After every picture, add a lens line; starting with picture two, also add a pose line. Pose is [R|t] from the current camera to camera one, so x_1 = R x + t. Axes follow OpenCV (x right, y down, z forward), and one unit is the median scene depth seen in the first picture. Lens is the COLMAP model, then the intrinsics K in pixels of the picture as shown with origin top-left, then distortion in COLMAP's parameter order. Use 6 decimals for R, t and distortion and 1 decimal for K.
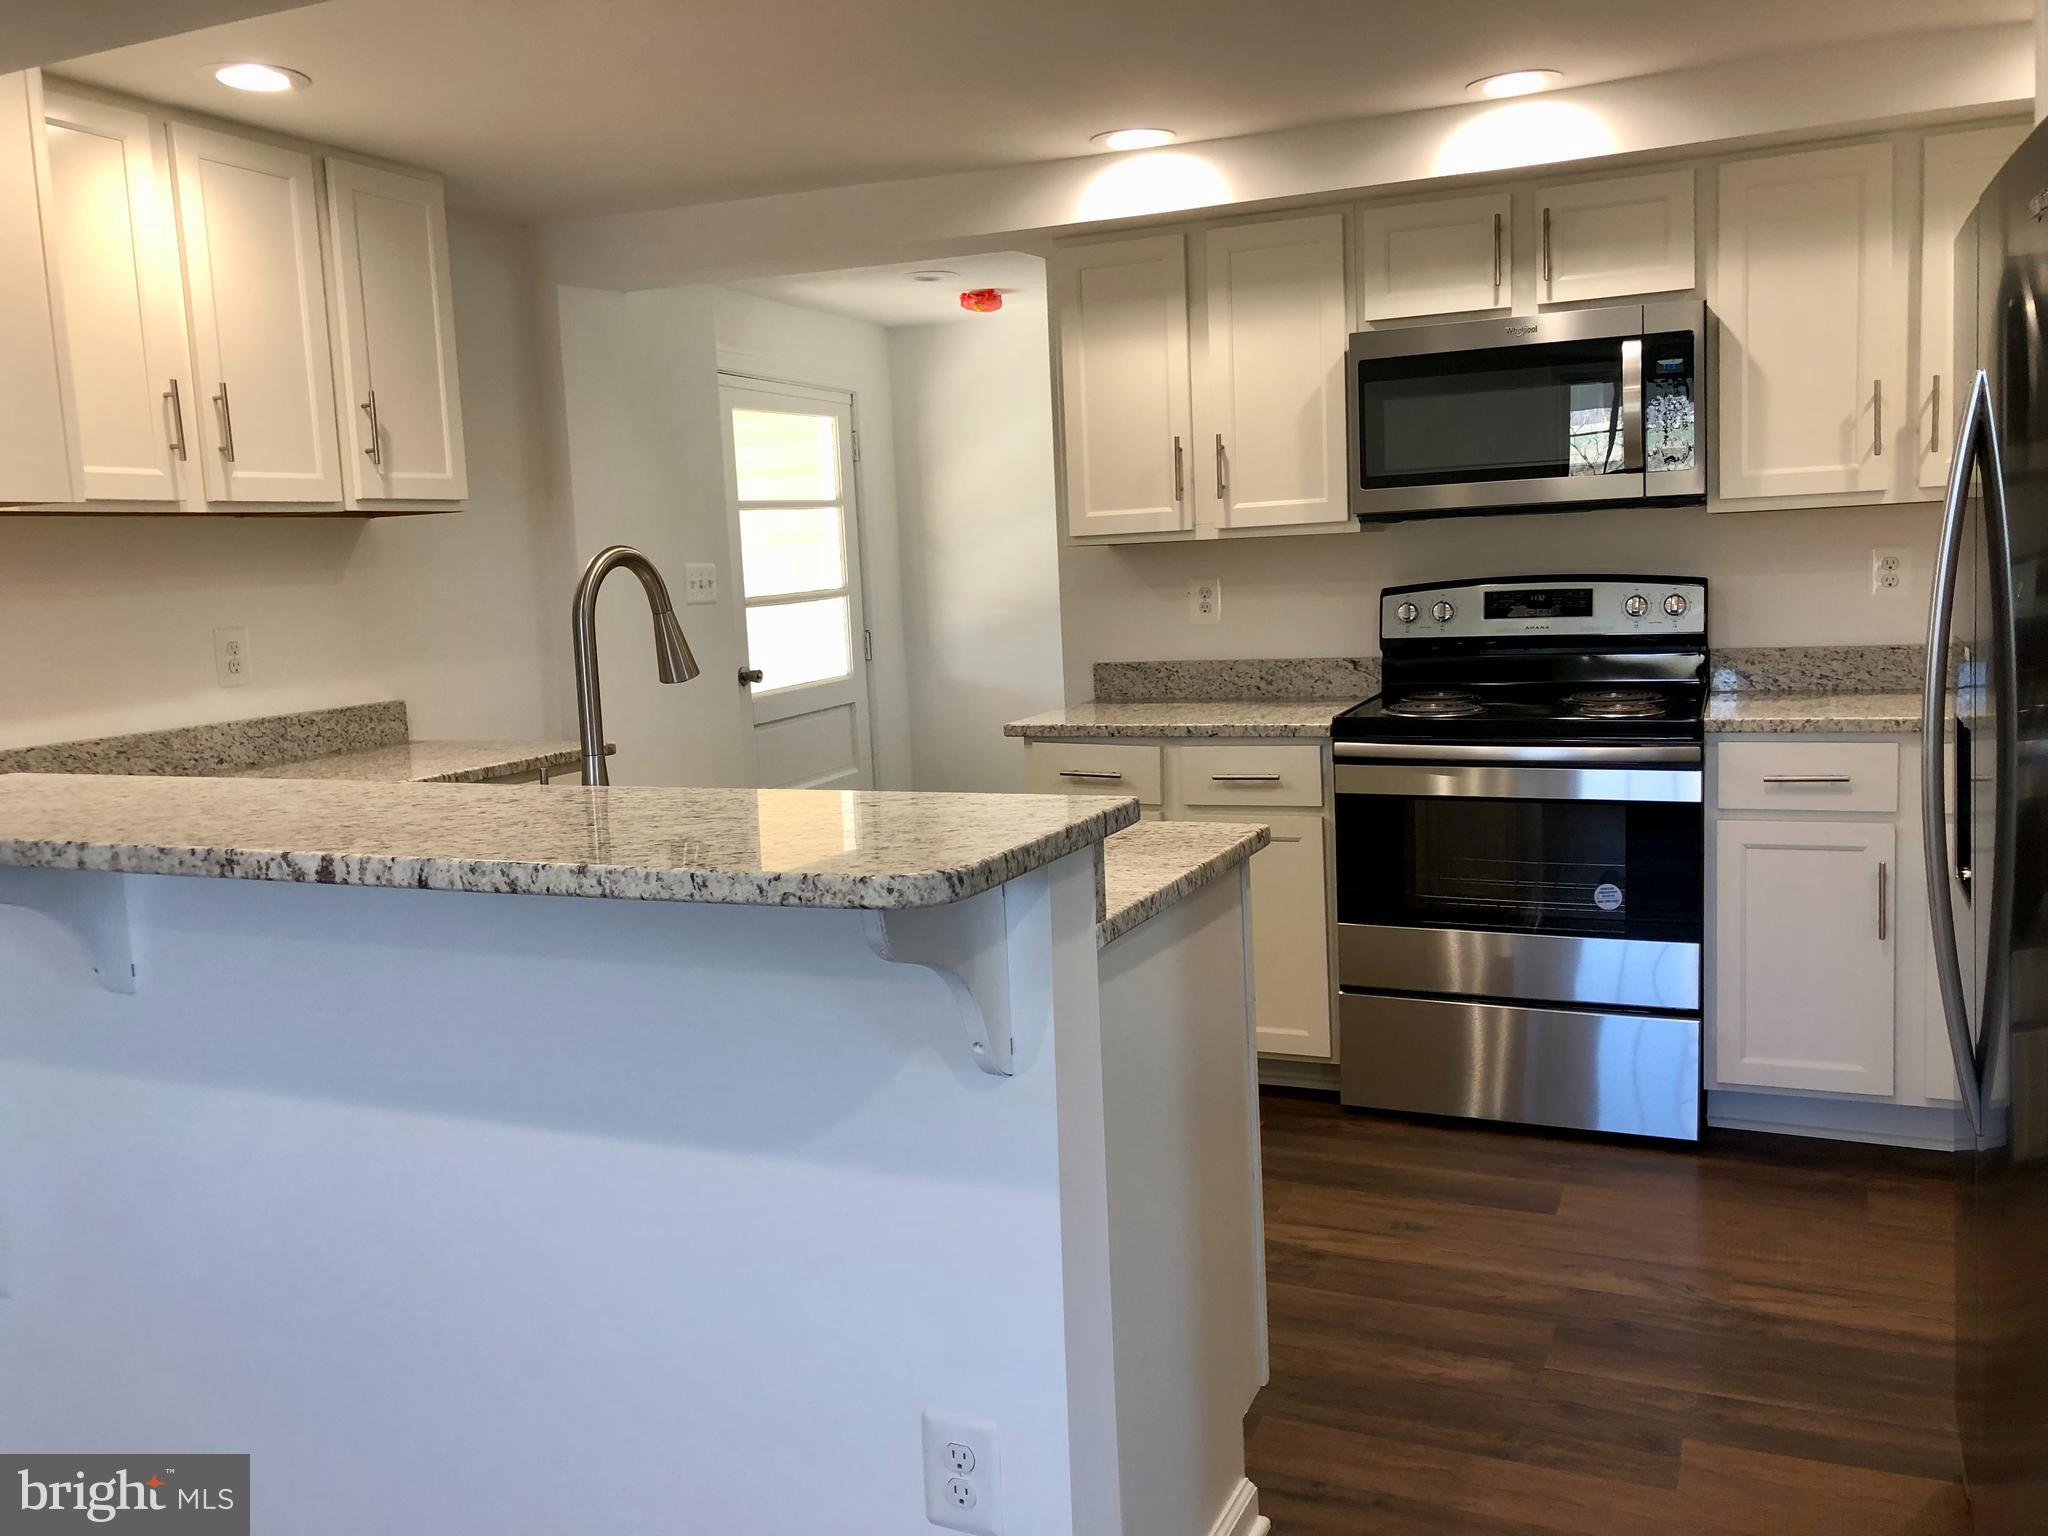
lens RADIAL K [[1625.7, 0, 1024.0], [0, 1625.7, 768.0], [0, 0, 1]] dist [-0.028638, -0.008204]
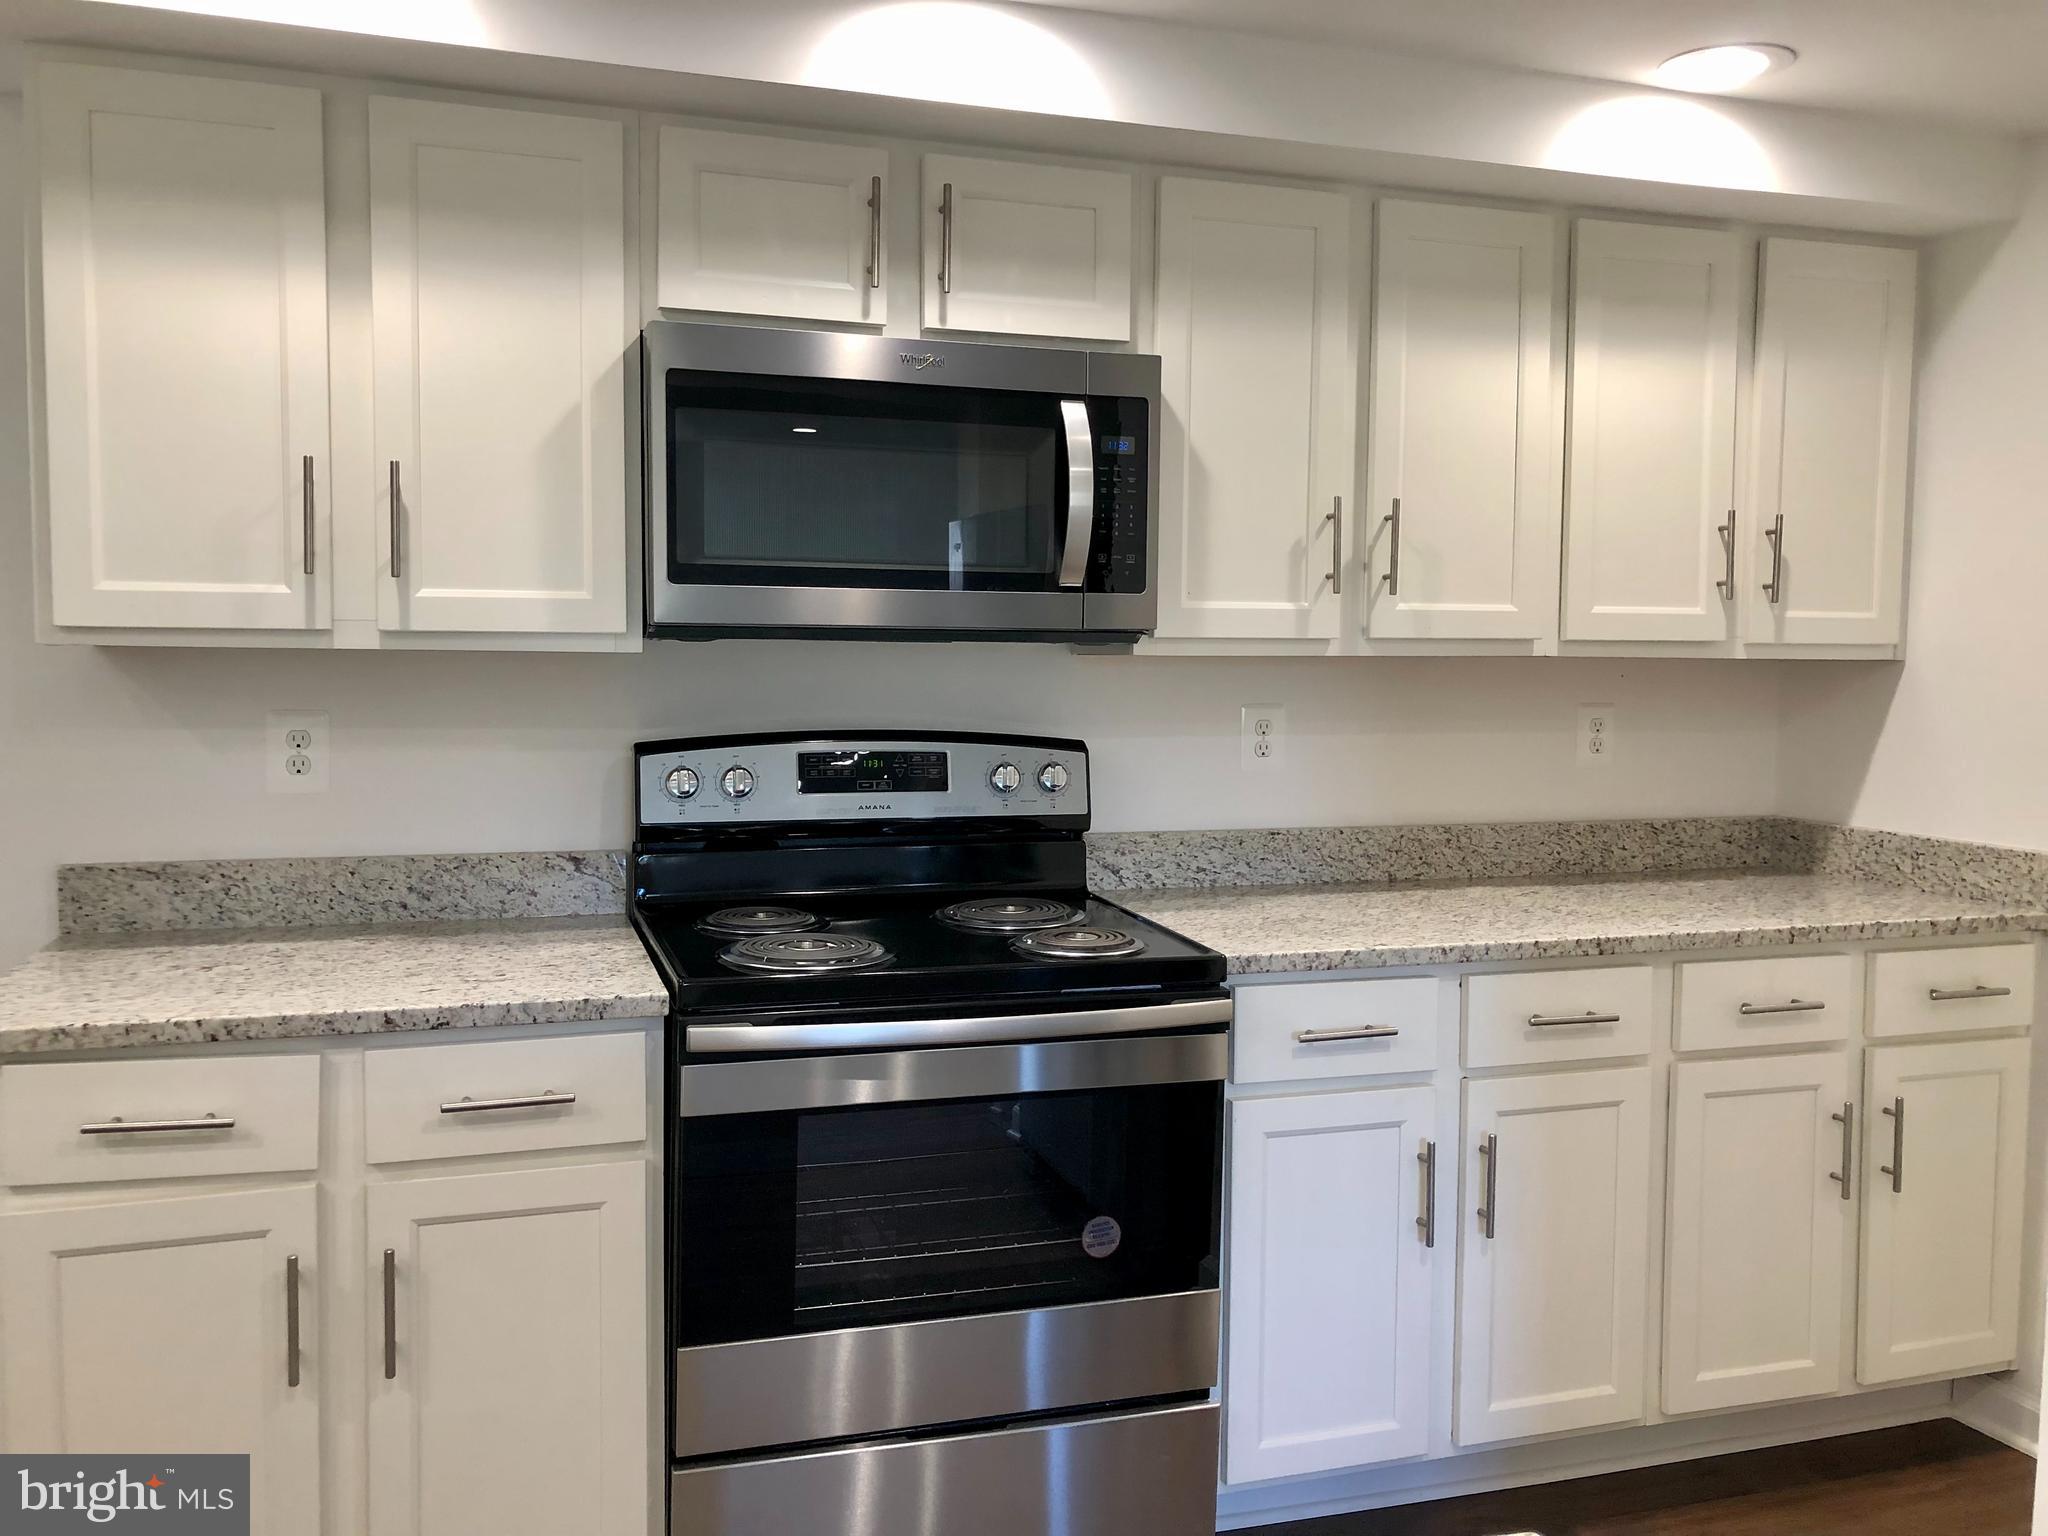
lens RADIAL K [[1637.1, 0, 1024.0], [0, 1637.1, 768.0], [0, 0, 1]] dist [0.007769, 0.003175]
pose [[0.739751, 0.007906, 0.672834, -0.097900], [0.037142, 0.997927, -0.052561, -0.066678], [-0.671855, 0.063873, 0.737924, 0.467252]]
